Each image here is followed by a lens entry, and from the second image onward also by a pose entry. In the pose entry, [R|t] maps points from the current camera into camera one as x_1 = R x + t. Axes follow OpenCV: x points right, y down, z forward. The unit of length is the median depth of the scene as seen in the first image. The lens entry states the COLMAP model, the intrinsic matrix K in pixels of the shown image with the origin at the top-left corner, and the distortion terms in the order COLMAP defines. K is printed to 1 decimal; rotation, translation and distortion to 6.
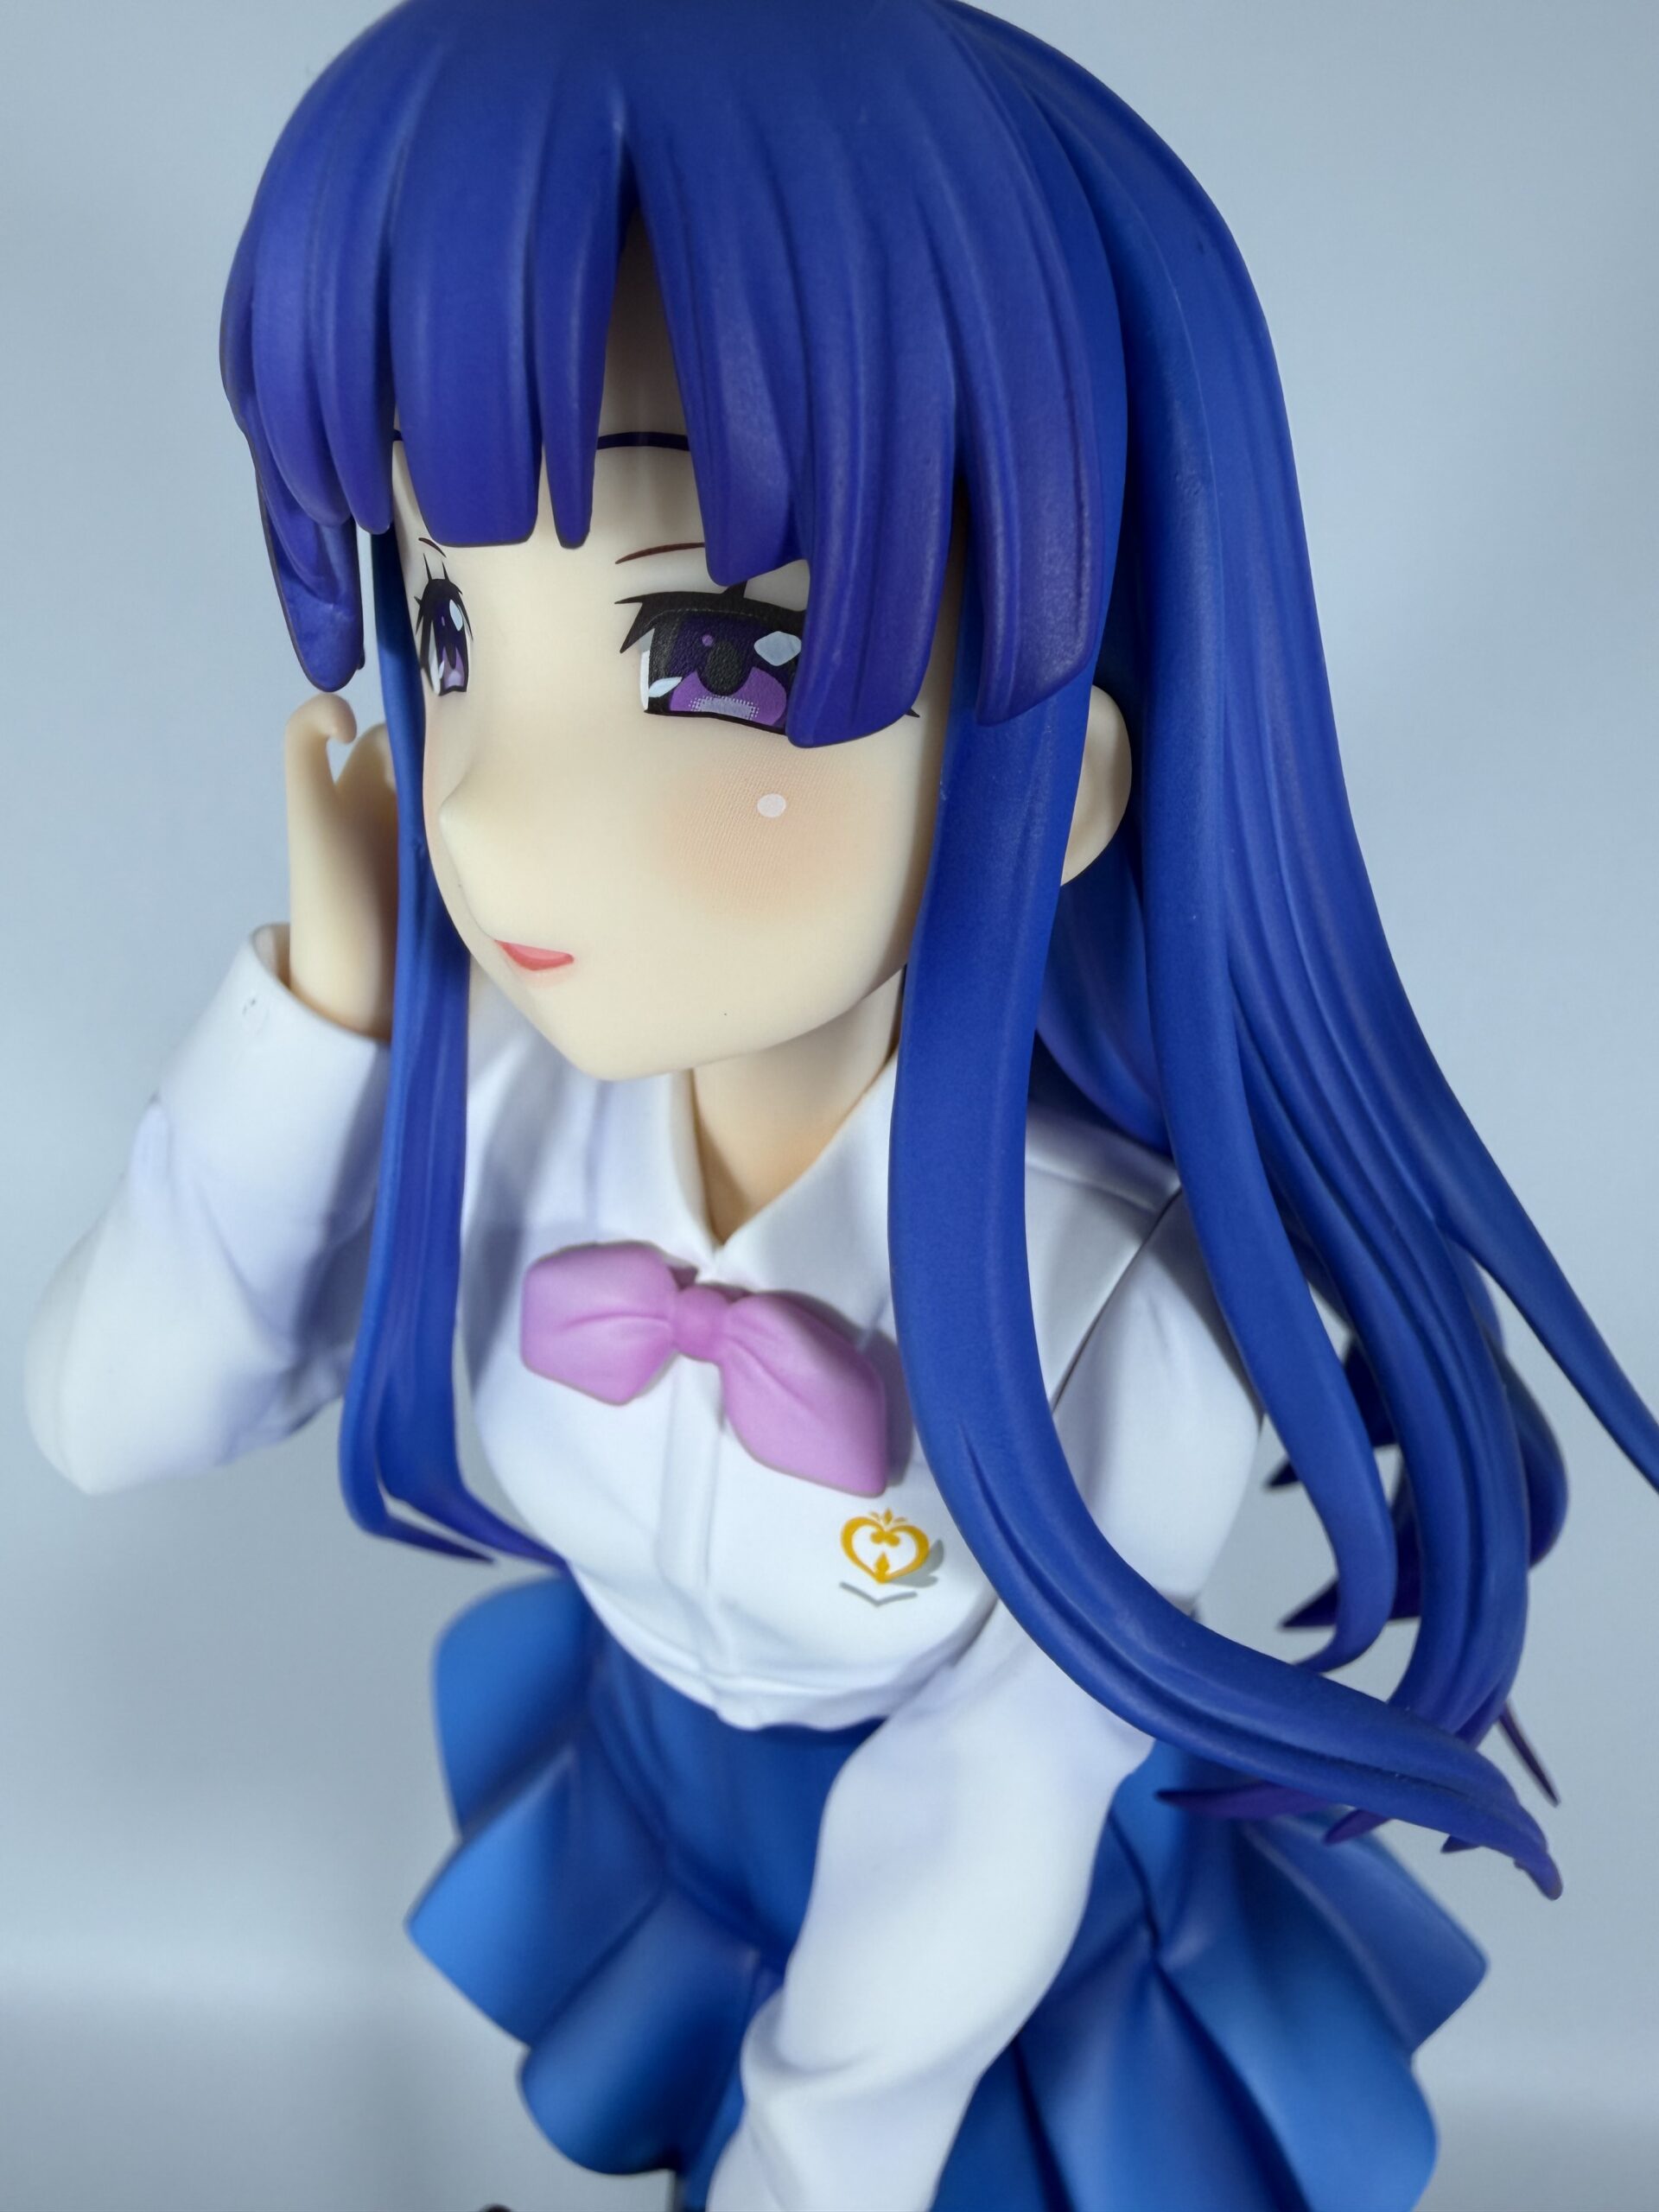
lens RADIAL K [[1622.3, 0, 828.8], [0, 1622.3, 929.3], [0, 0, 1]] dist [0.010551, 0.007278]
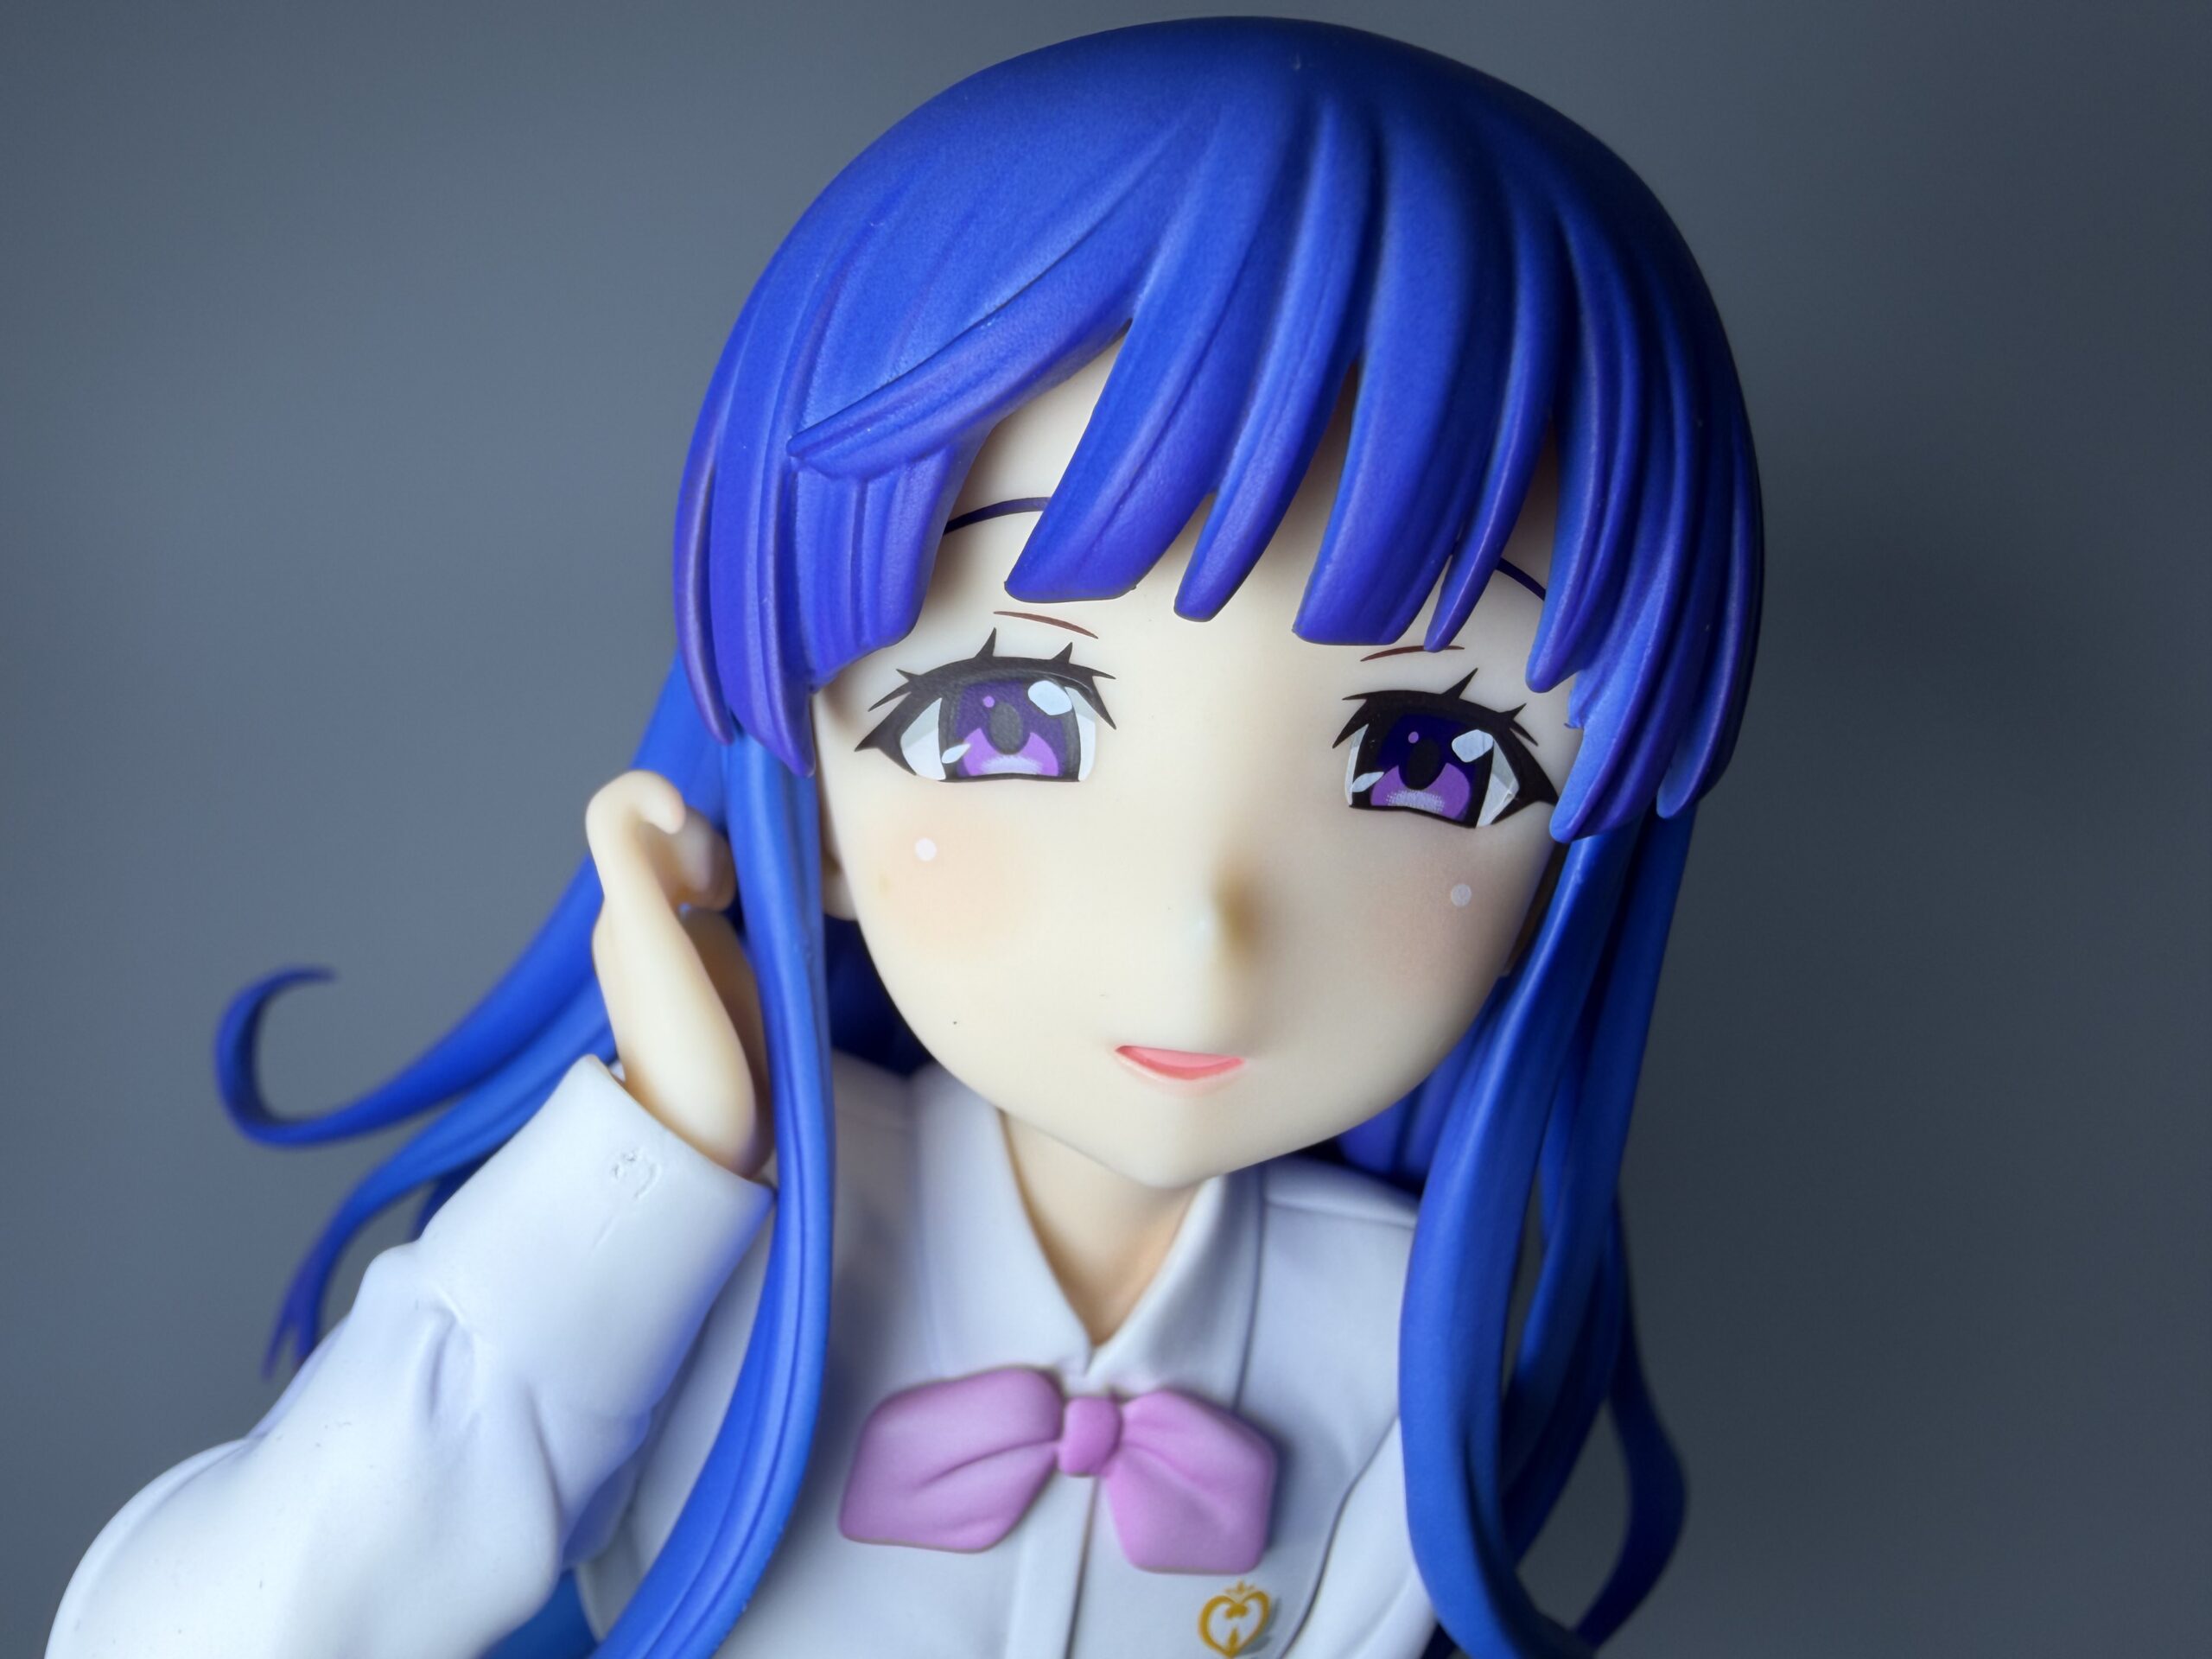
lens RADIAL K [[1622.3, 0, 916.0], [0, 1622.3, 843.3], [0, 0, 1]] dist [0.010551, 0.007278]
pose [[0.824976, -0.030411, 0.564349, -0.681417], [0.069136, 0.996482, -0.047366, -0.062572], [-0.560923, 0.078093, 0.824177, 0.249433]]
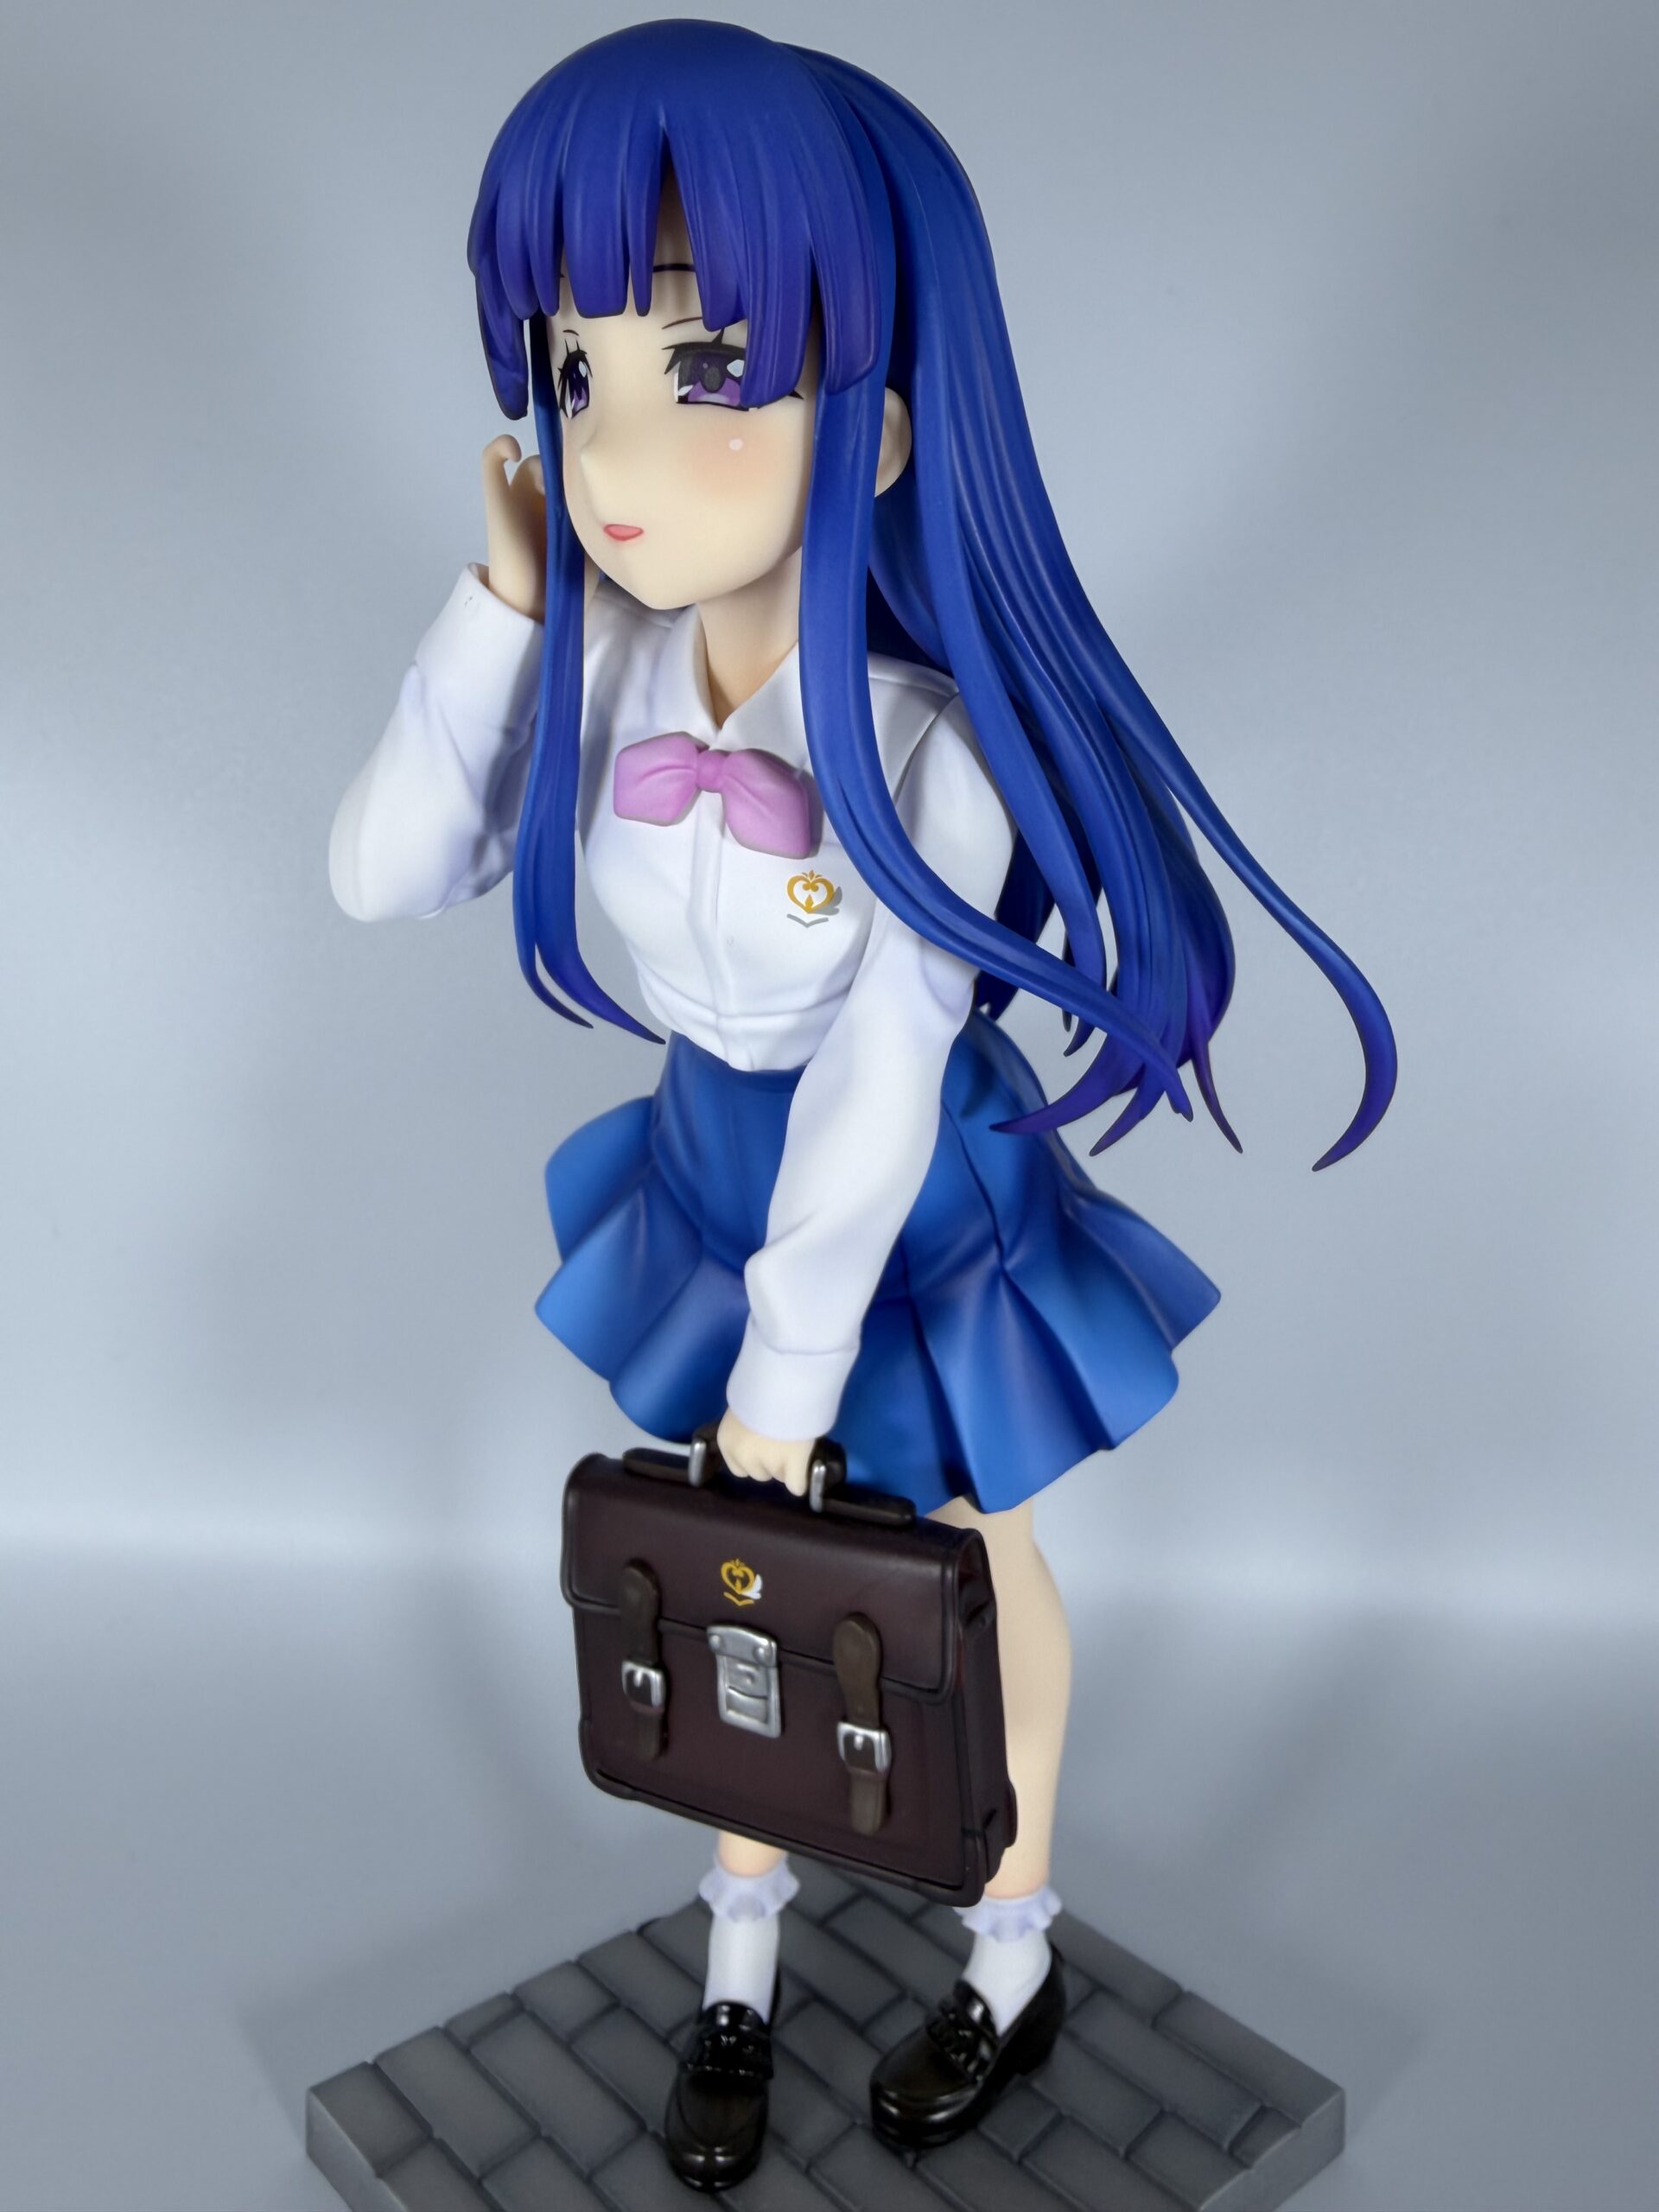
lens RADIAL K [[1635.3, 0, 830.2], [0, 1635.3, 1002.6], [0, 0, 1]] dist [0.007354, 0.004318]
pose [[0.999679, -0.004165, -0.024998, 0.104592], [0.005696, 0.998092, 0.061482, 0.393471], [0.024695, -0.061604, 0.997795, -0.896038]]
